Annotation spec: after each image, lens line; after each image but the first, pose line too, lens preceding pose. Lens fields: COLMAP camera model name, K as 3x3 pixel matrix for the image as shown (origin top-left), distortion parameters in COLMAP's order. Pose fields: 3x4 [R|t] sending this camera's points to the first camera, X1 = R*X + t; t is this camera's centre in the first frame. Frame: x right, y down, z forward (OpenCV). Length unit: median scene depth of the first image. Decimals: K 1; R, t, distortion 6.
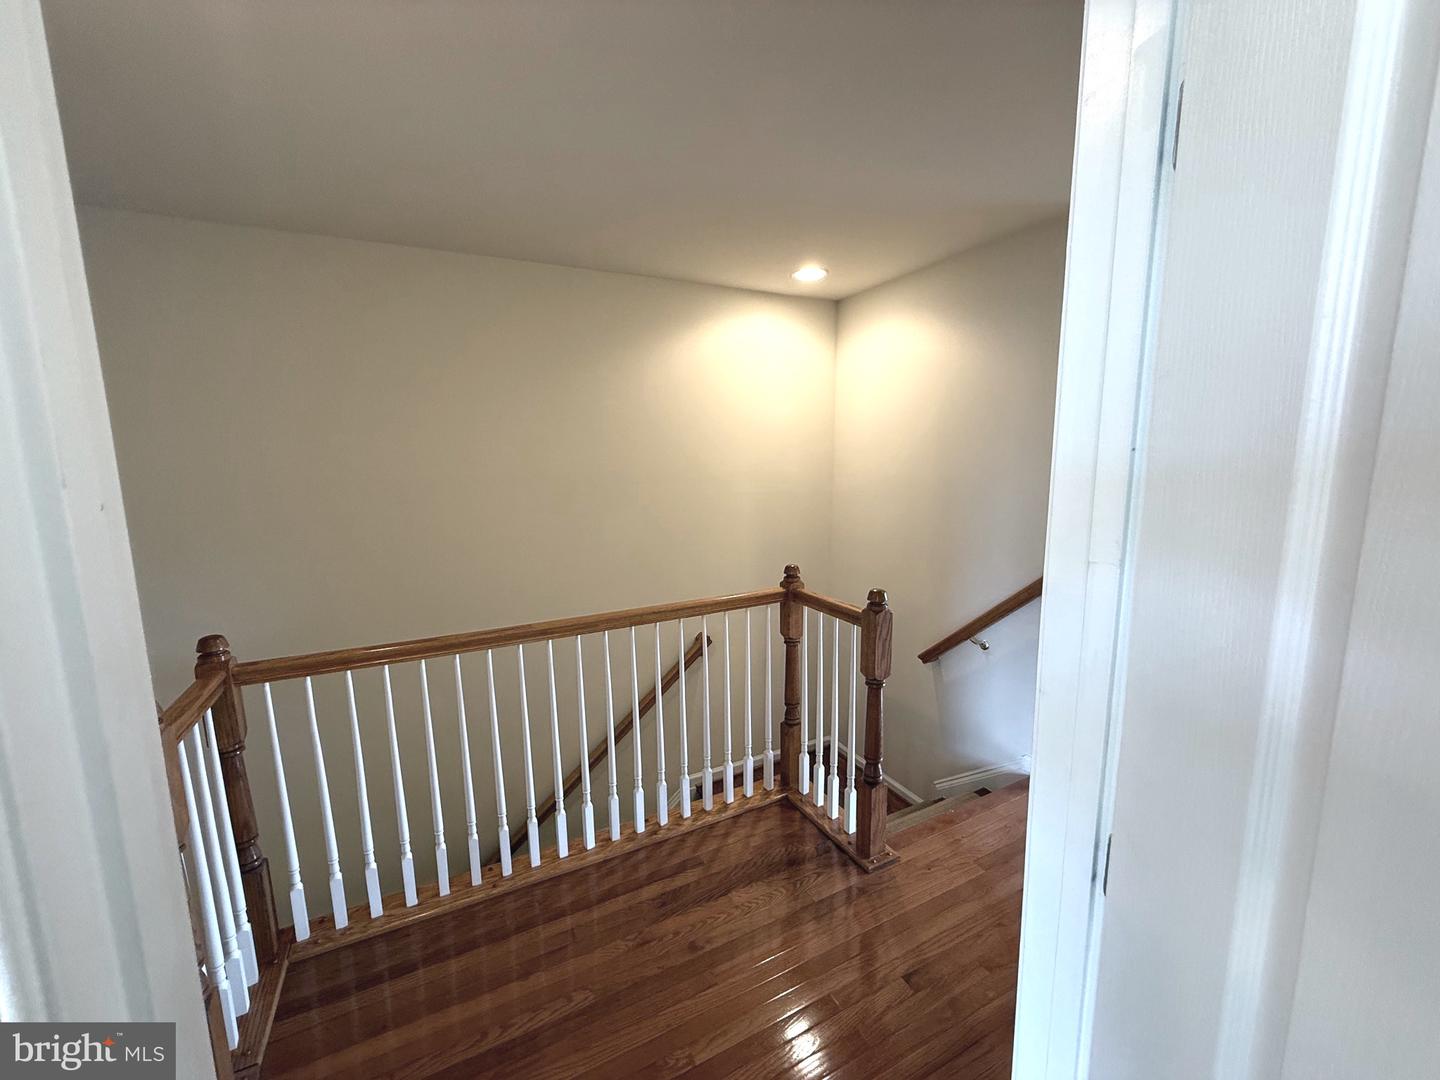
lens RADIAL K [[573.6, 0, 725.1], [0, 573.6, 543.2], [0, 0, 1]] dist [0.000255, -0.000206]
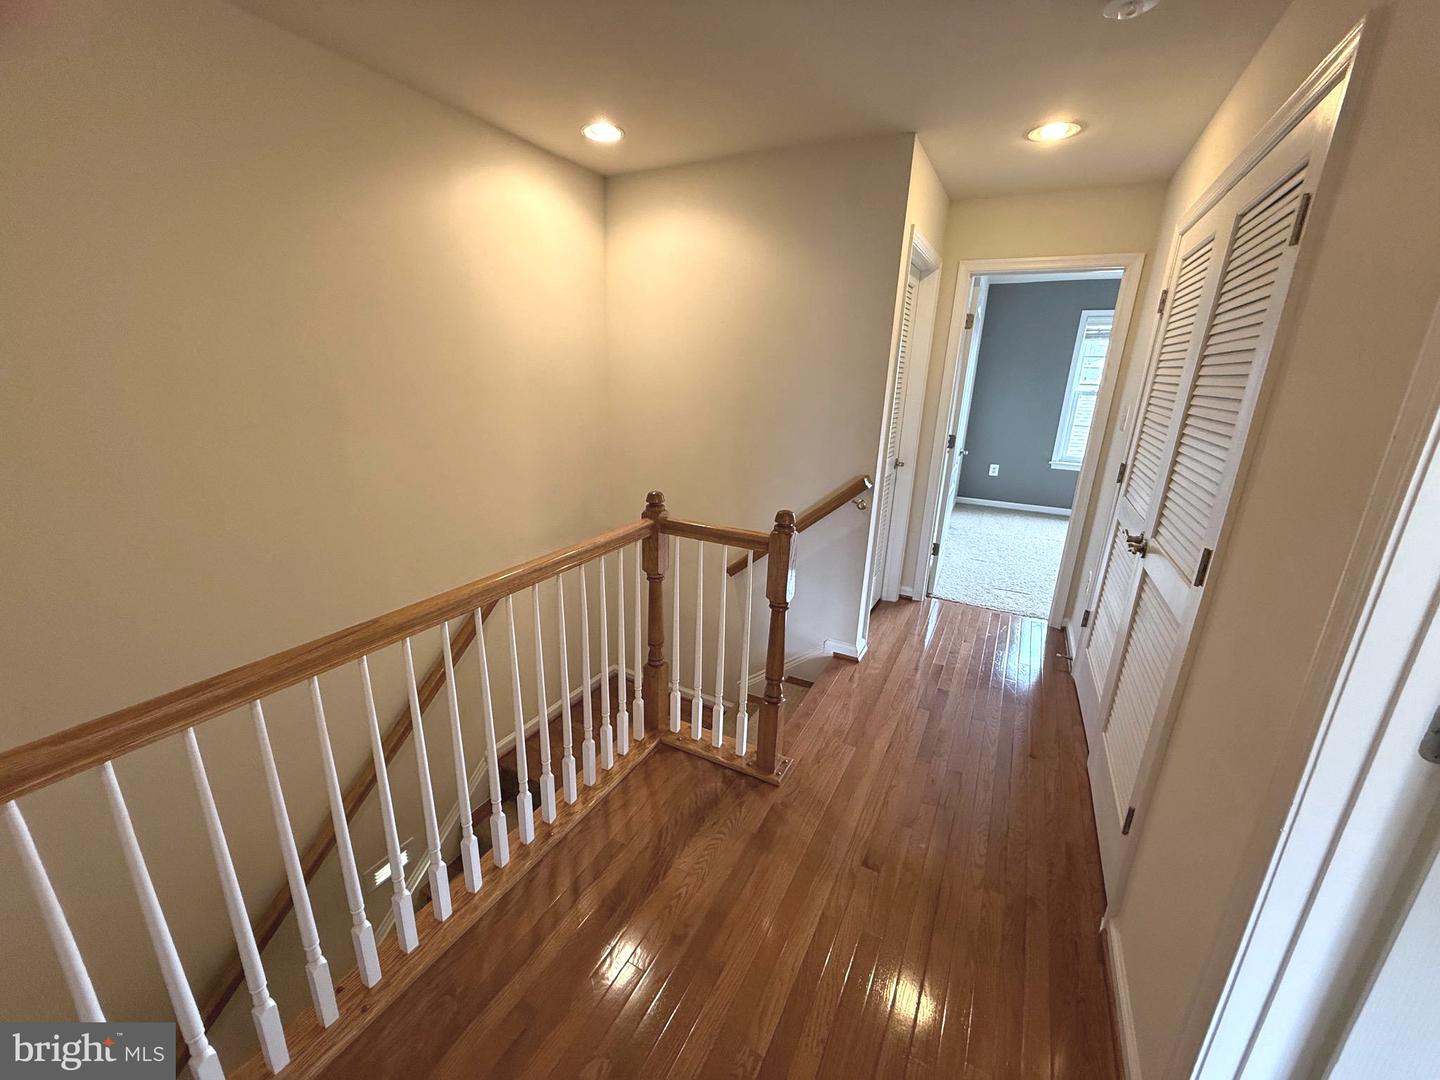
lens RADIAL K [[573.6, 0, 716.2], [0, 573.6, 537.8], [0, 0, 1]] dist [0.000255, -0.000206]
pose [[0.825239, -0.127945, 0.550101, -0.301289], [0.049902, 0.986711, 0.154634, -0.023437], [-0.562575, -0.100159, 0.820657, 0.229352]]
